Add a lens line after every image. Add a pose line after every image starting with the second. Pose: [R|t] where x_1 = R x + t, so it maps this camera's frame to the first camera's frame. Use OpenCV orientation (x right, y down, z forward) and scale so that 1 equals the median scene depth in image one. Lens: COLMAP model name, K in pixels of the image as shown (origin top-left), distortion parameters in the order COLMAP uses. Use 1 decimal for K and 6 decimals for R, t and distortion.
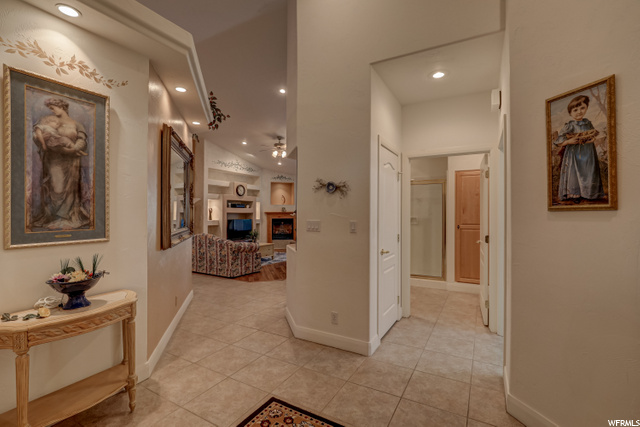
lens RADIAL K [[292.0, 0, 318.5], [0, 292.0, 213.2], [0, 0, 1]] dist [-0.016223, 0.003044]
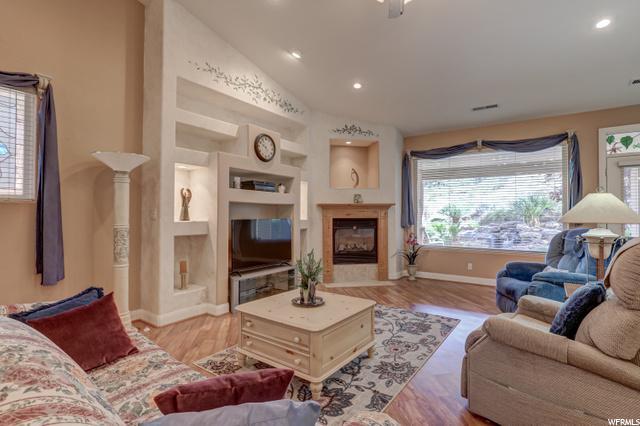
lens RADIAL K [[312.5, 0, 319.7], [0, 312.5, 212.1], [0, 0, 1]] dist [-0.015724, 0.002745]
pose [[0.995037, -0.001543, -0.099489, -0.158663], [0.000746, 0.999967, -0.008041, 0.015756], [0.099498, 0.007926, 0.995006, 0.614849]]
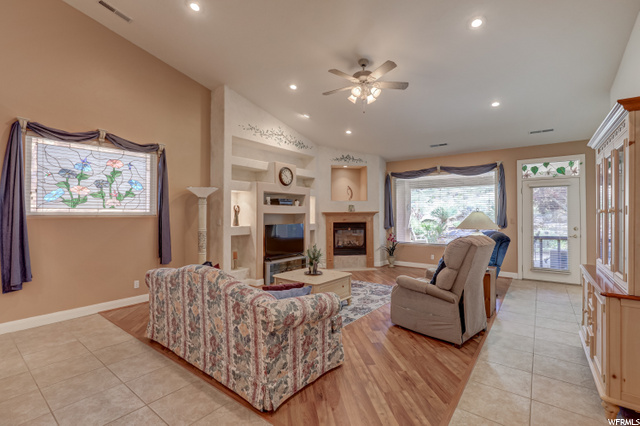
lens RADIAL K [[292.0, 0, 320.1], [0, 292.0, 211.2], [0, 0, 1]] dist [-0.016223, 0.003044]
pose [[0.990991, -0.005146, -0.133831, -0.124032], [0.003925, 0.999948, -0.009385, -0.000010], [0.133872, 0.008775, 0.990960, 0.436509]]
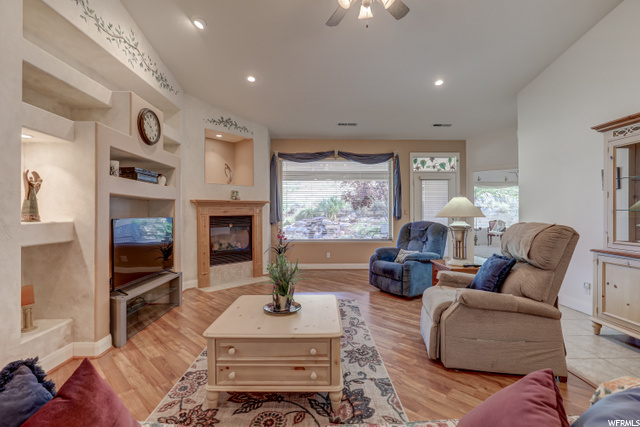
lens RADIAL K [[292.0, 0, 319.5], [0, 292.0, 211.5], [0, 0, 1]] dist [-0.016223, 0.003044]
pose [[0.857594, -0.001830, 0.514323, -0.288838], [0.002693, 0.999996, -0.000934, 0.016052], [-0.514320, 0.002186, 0.857596, 0.673886]]
